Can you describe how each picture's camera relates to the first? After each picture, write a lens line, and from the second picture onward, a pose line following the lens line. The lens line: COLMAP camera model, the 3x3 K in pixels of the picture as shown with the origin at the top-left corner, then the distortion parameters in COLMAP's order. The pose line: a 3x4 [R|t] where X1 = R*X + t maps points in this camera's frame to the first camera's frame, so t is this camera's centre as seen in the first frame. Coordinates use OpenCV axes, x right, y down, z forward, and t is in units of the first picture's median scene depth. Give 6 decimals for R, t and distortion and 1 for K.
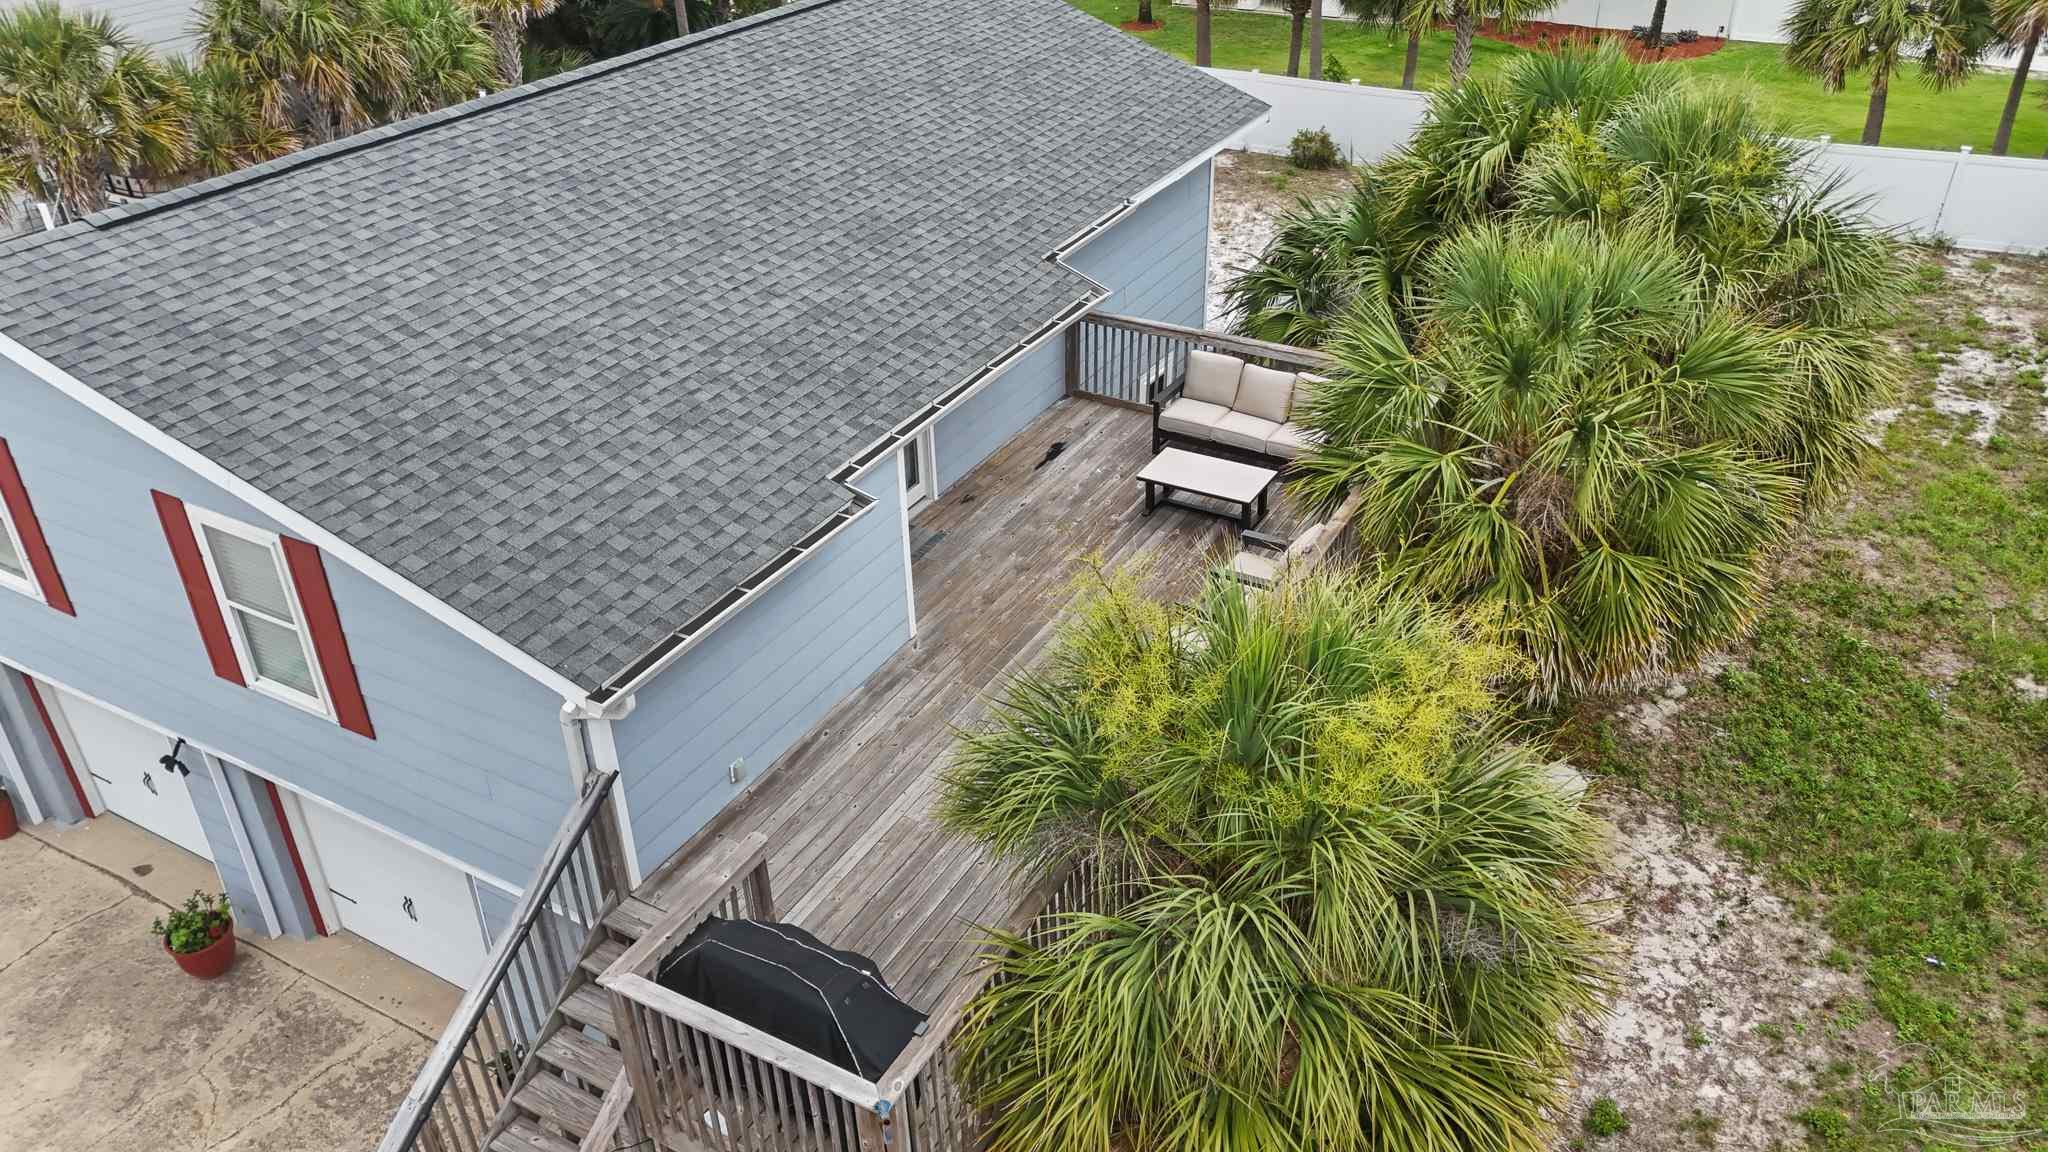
lens RADIAL K [[1519.2, 0, 1027.8], [0, 1519.2, 615.4], [0, 0, 1]] dist [0.010869, 0.002556]
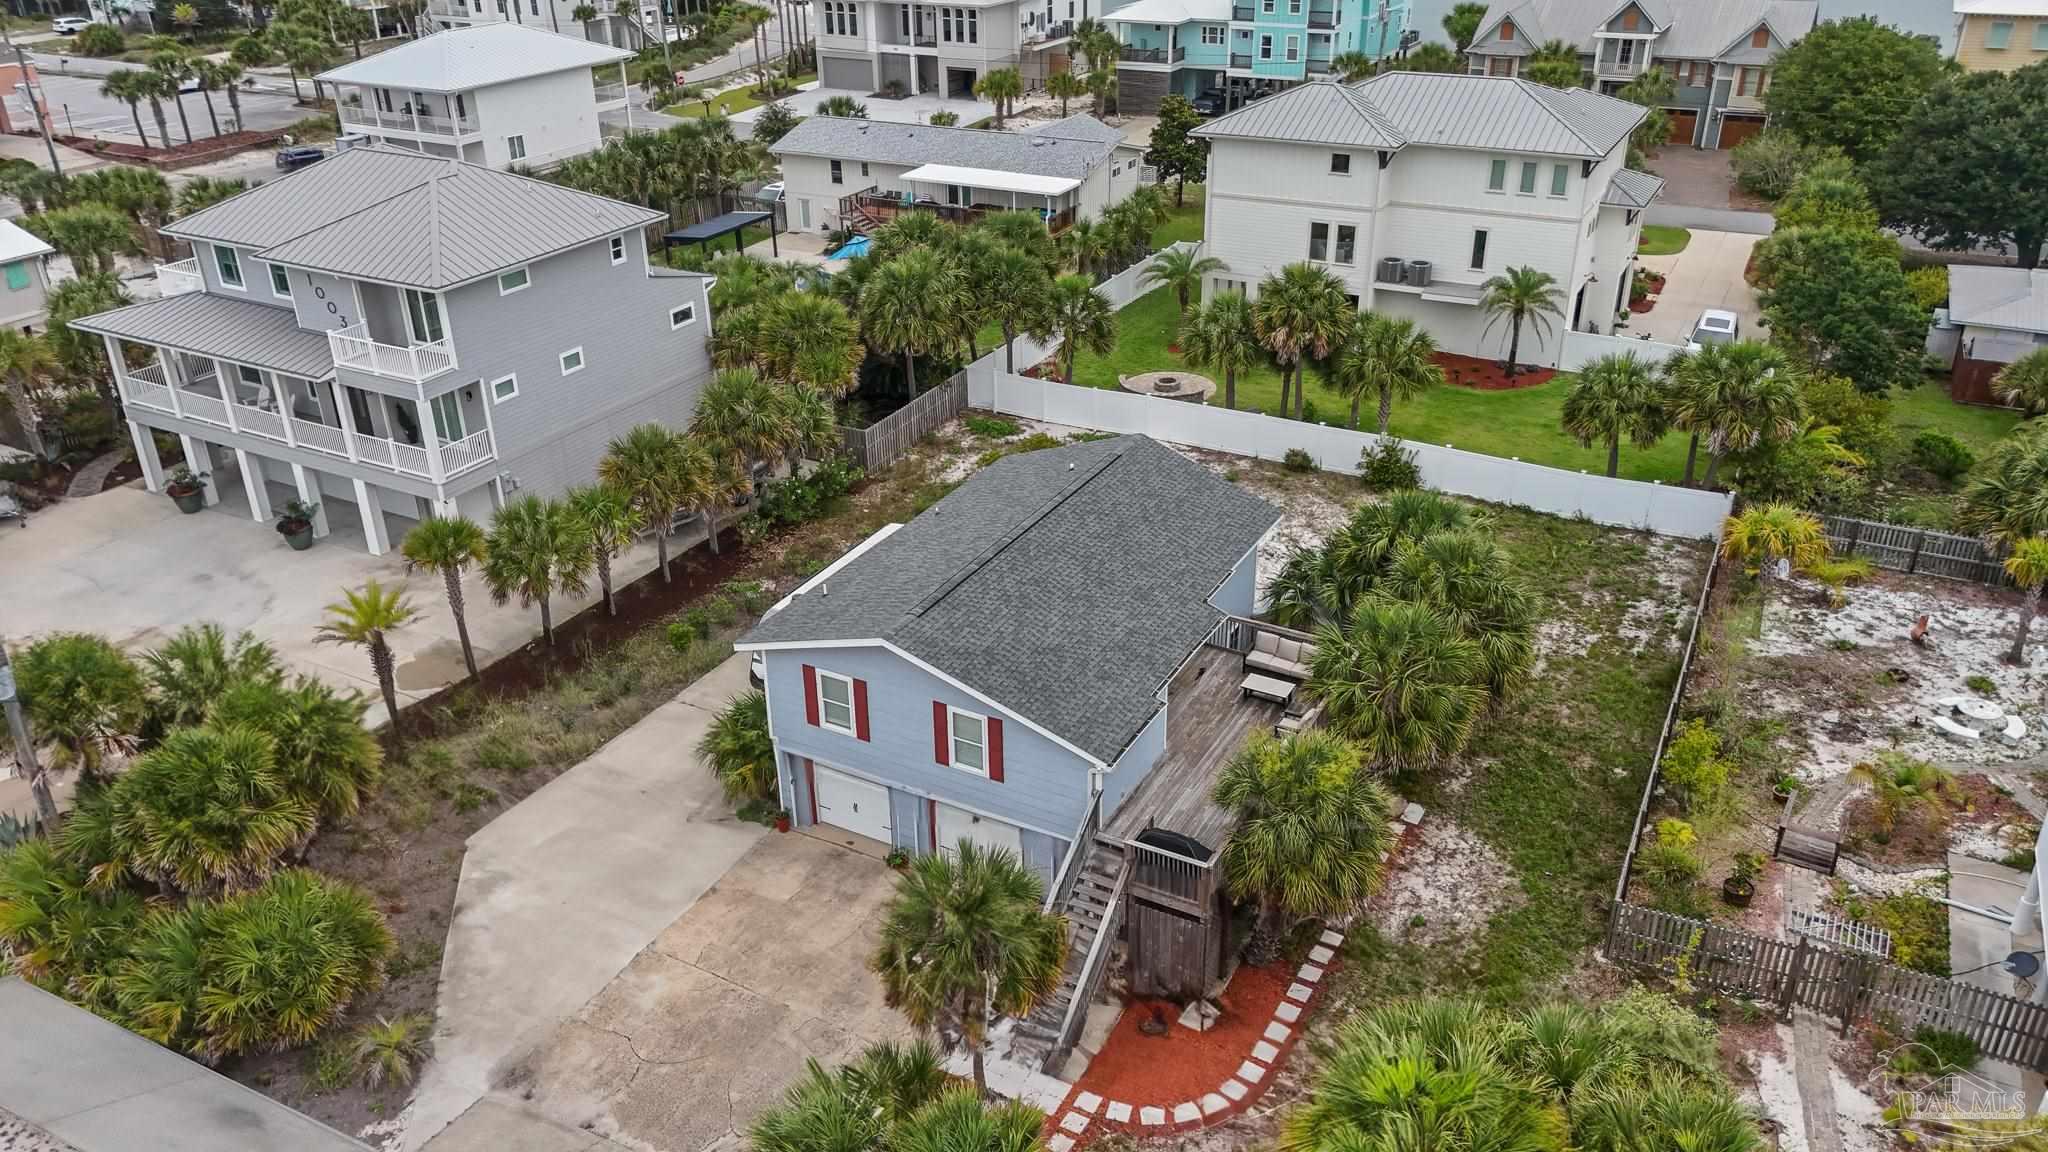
lens RADIAL K [[1483.0, 0, 1024.0], [0, 1483.0, 576.0], [0, 0, 1]] dist [0.005790, 0.001133]
pose [[0.999966, 0.001561, 0.008066, -0.321878], [-0.000706, 0.994481, -0.104917, -0.014222], [-0.008186, 0.104908, 0.994448, -1.540908]]
